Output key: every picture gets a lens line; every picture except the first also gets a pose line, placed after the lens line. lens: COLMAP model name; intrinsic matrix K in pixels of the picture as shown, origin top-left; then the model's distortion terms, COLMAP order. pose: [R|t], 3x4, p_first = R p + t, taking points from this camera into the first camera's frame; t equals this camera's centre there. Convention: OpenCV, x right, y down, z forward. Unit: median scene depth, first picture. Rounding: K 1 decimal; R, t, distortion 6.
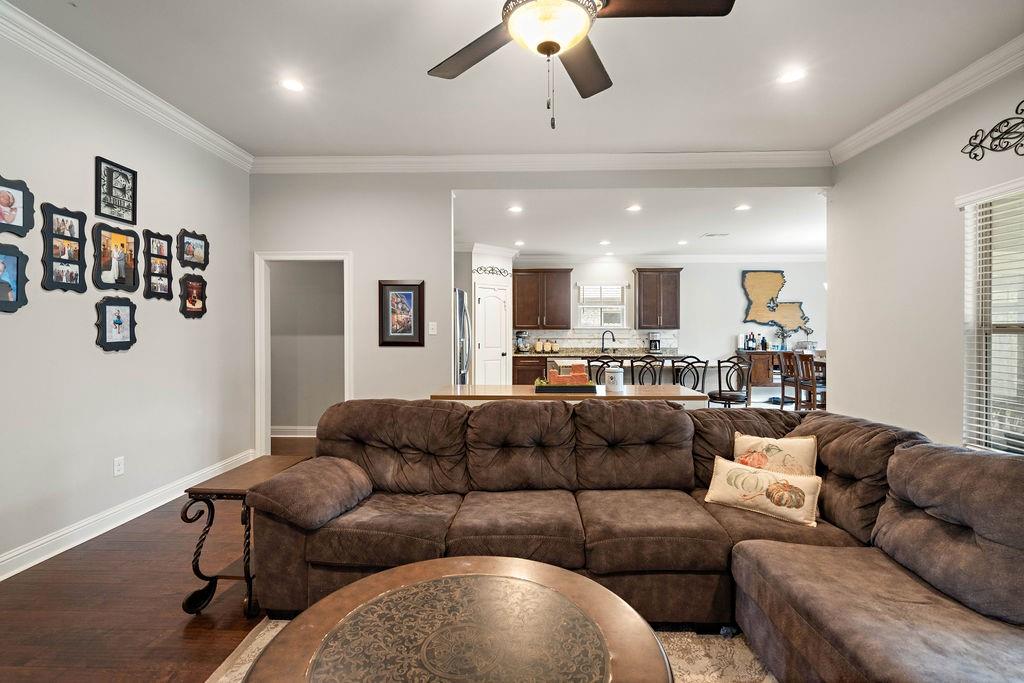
lens RADIAL K [[478.9, 0, 511.9], [0, 478.9, 333.3], [0, 0, 1]] dist [-0.001666, 0.001599]
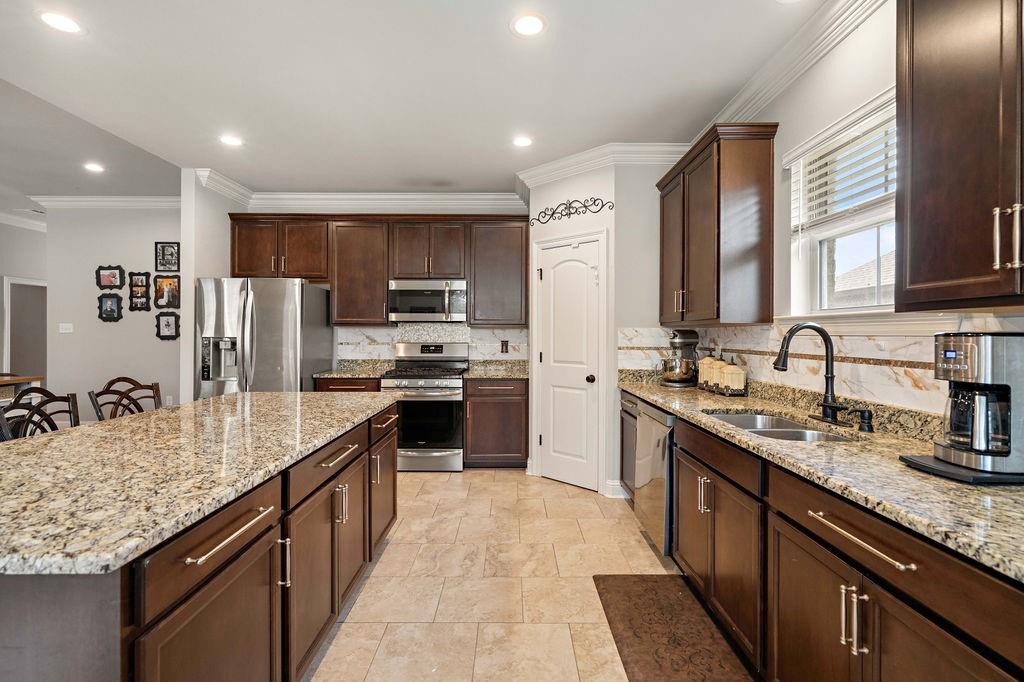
lens RADIAL K [[478.9, 0, 512.3], [0, 478.9, 338.8], [0, 0, 1]] dist [-0.001666, 0.001599]
pose [[0.043672, 0.006637, -0.999024, 1.008439], [-0.009913, 0.999932, 0.006210, 0.005420], [0.998997, 0.009633, 0.043734, 2.024768]]
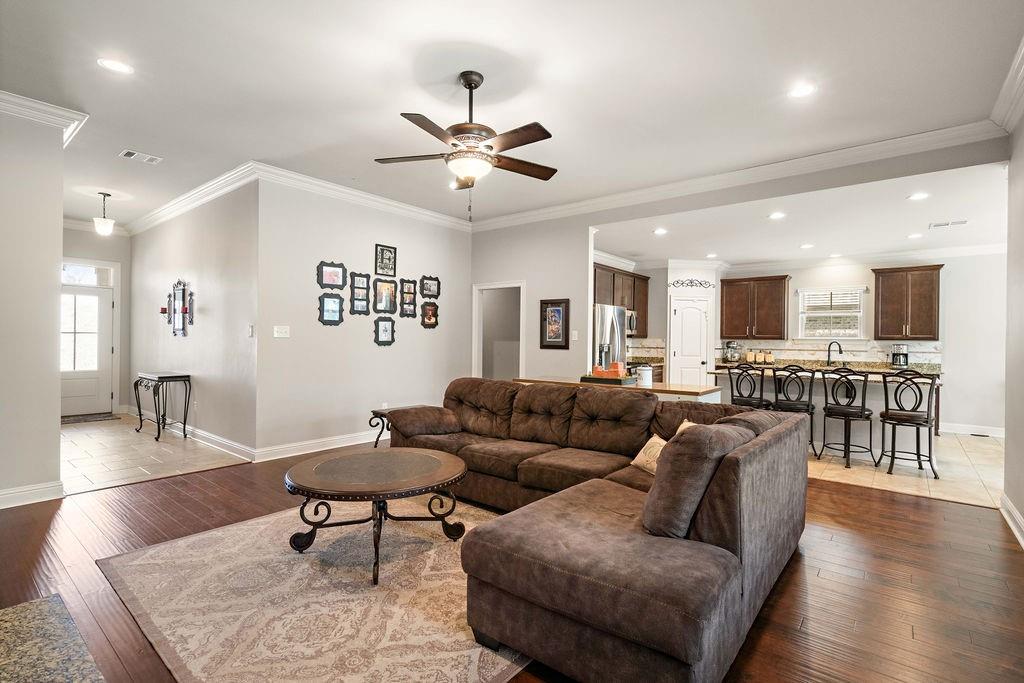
lens RADIAL K [[478.9, 0, 513.4], [0, 478.9, 342.4], [0, 0, 1]] dist [-0.001666, 0.001599]
pose [[0.799898, 0.013772, -0.599978, 0.616271], [-0.016481, 0.999864, 0.000979, 0.012277], [0.599910, 0.009105, 0.800016, -0.169992]]
